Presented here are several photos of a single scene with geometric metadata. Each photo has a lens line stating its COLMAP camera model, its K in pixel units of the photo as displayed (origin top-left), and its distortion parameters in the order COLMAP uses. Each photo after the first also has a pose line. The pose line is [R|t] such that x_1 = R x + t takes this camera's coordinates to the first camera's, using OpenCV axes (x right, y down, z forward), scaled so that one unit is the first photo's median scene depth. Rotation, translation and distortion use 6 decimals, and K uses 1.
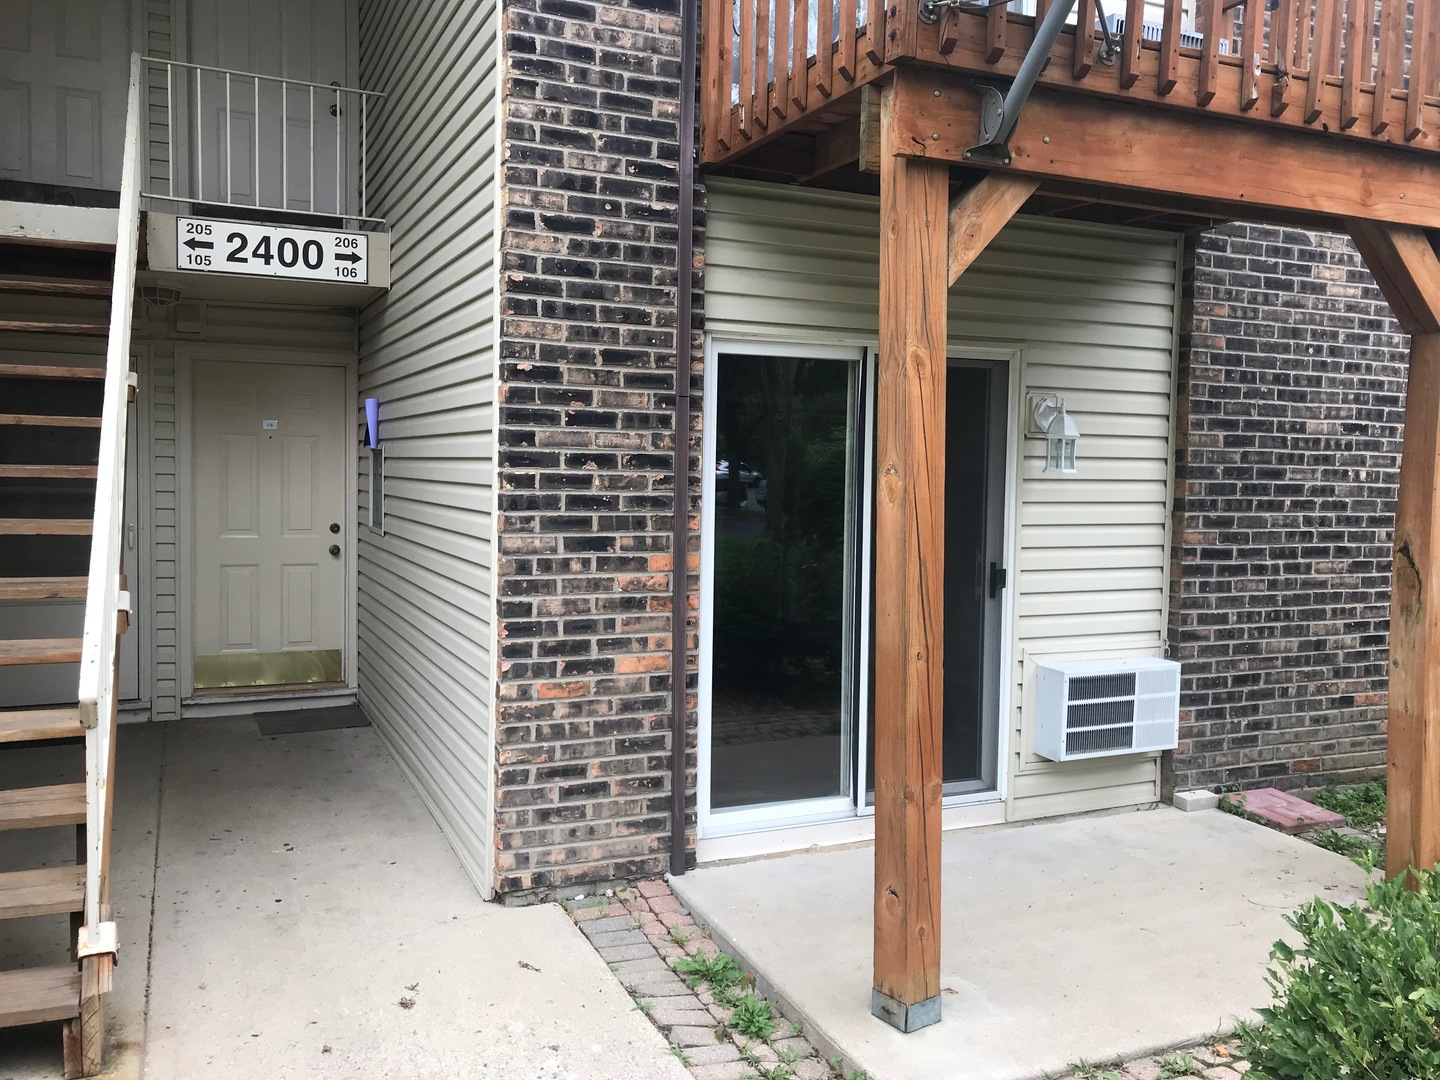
lens RADIAL K [[1178.9, 0, 731.2], [0, 1178.9, 532.1], [0, 0, 1]] dist [0.064674, -0.077870]
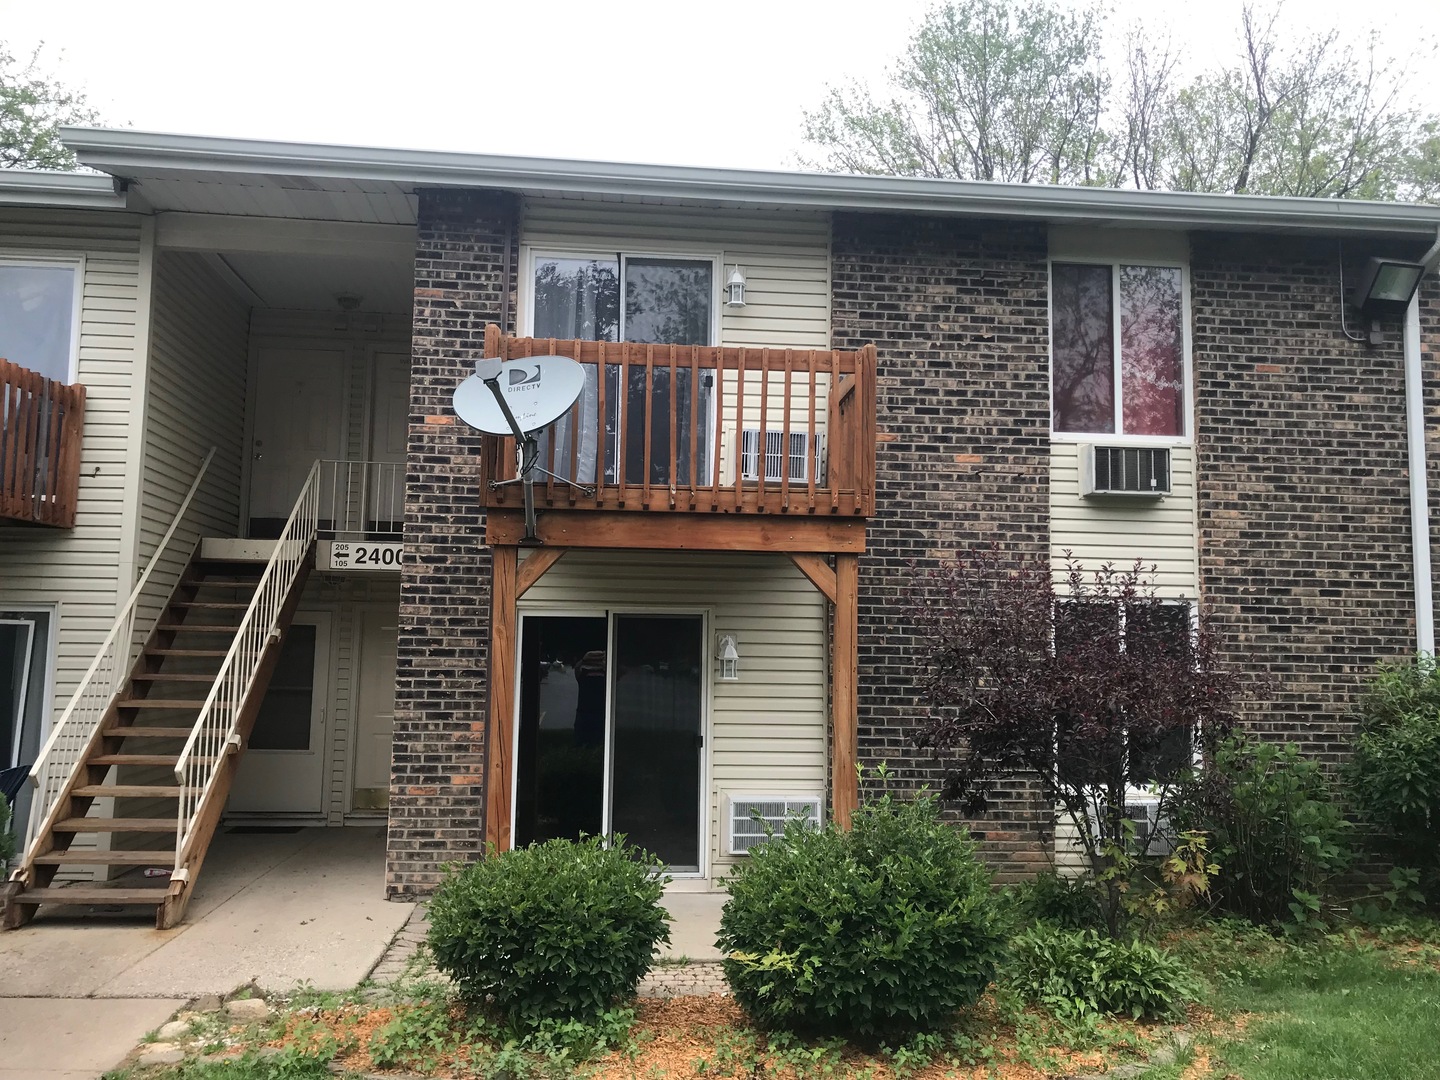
lens RADIAL K [[1178.9, 0, 711.4], [0, 1178.9, 535.2], [0, 0, 1]] dist [0.064674, -0.077870]
pose [[0.946566, -0.035693, -0.320528, 0.960089], [-0.017425, 0.986745, -0.161341, 0.023352], [0.322038, 0.158305, 0.933398, -0.758921]]
